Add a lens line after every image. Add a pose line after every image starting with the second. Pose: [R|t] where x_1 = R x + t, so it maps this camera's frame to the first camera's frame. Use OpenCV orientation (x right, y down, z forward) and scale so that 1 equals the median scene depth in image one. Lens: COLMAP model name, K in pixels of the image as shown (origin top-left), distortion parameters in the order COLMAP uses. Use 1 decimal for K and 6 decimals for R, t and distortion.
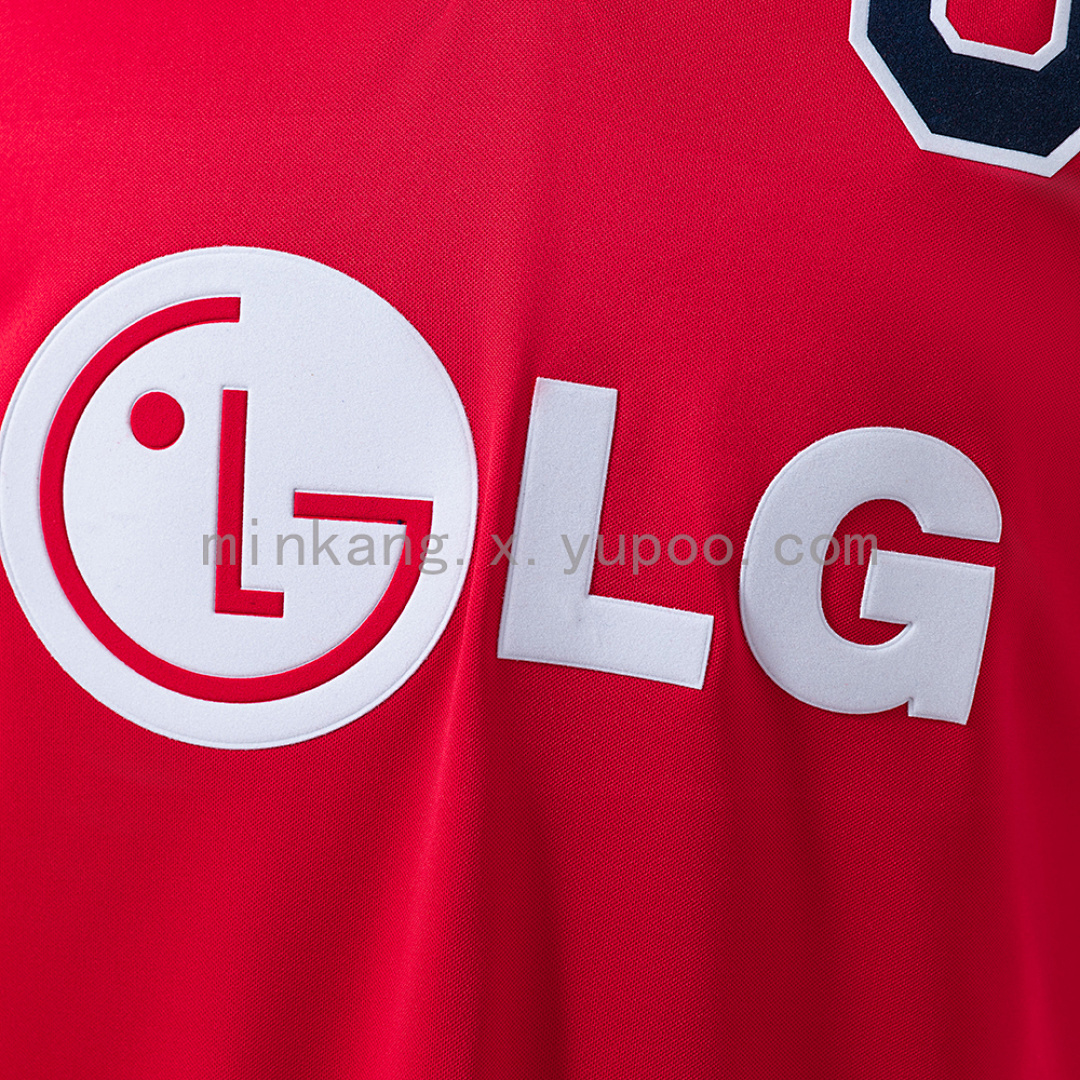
lens RADIAL K [[2396.0, 0, 540.0], [0, 2396.0, 540.0], [0, 0, 1]] dist [0.081569, -0.692796]
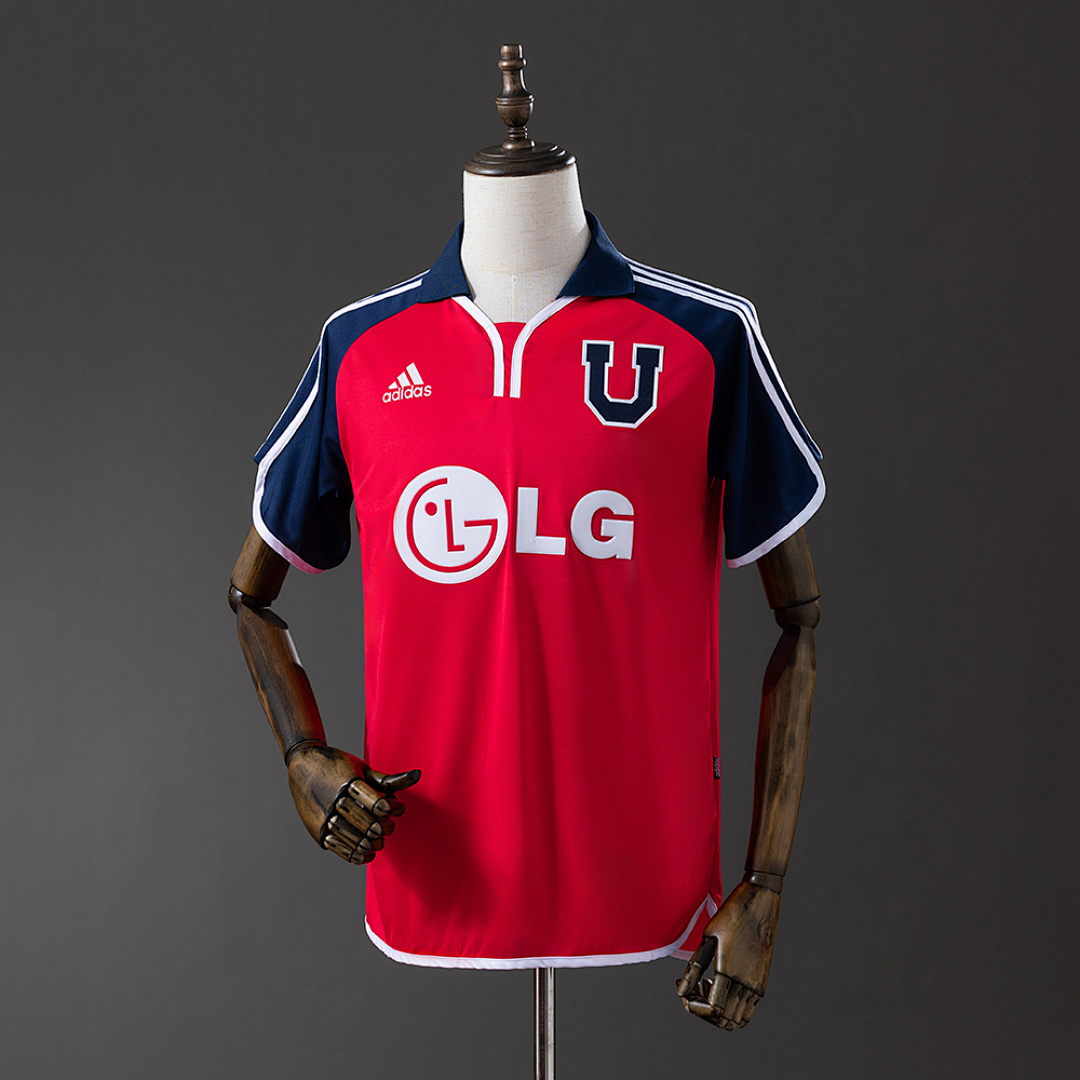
lens RADIAL K [[2396.0, 0, 540.0], [0, 2396.0, 540.0], [0, 0, 1]] dist [0.081569, -0.692796]
pose [[0.993324, -0.106620, -0.044052, 0.209133], [0.099721, 0.985568, -0.136786, 0.597905], [0.058000, 0.131480, 0.989621, -3.129377]]
